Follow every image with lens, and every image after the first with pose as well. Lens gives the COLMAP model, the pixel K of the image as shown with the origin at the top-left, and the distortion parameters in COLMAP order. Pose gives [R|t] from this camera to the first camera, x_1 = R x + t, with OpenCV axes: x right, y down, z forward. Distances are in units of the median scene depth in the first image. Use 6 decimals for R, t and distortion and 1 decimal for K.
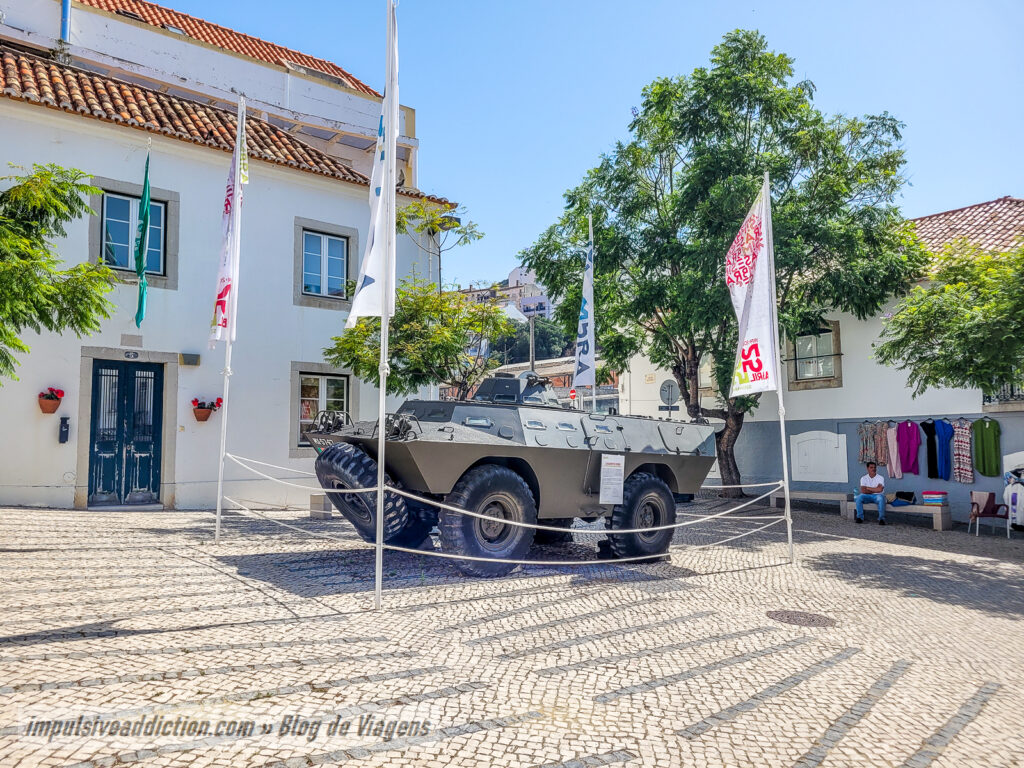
lens RADIAL K [[778.3, 0, 505.6], [0, 778.3, 400.0], [0, 0, 1]] dist [0.036344, -0.001792]
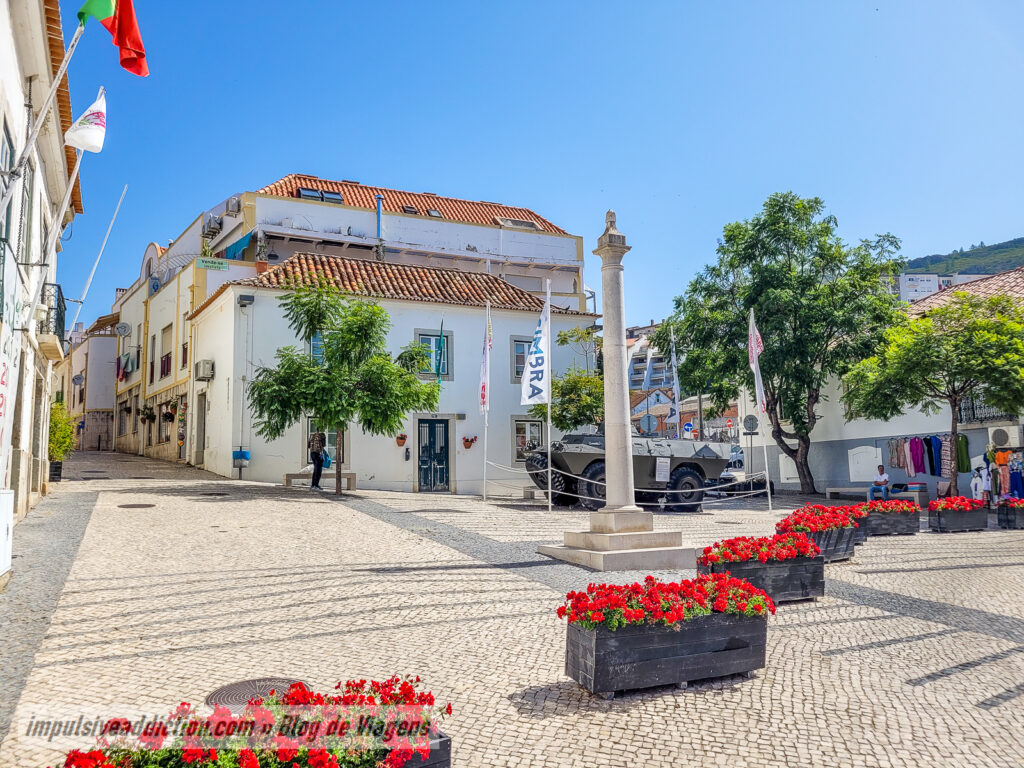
lens RADIAL K [[778.3, 0, 510.6], [0, 778.3, 383.4], [0, 0, 1]] dist [0.036344, -0.001792]
pose [[0.967118, -0.048243, -0.249710, 0.197284], [0.033028, 0.997354, -0.064766, -0.005311], [0.252174, 0.054389, 0.966152, -0.820871]]
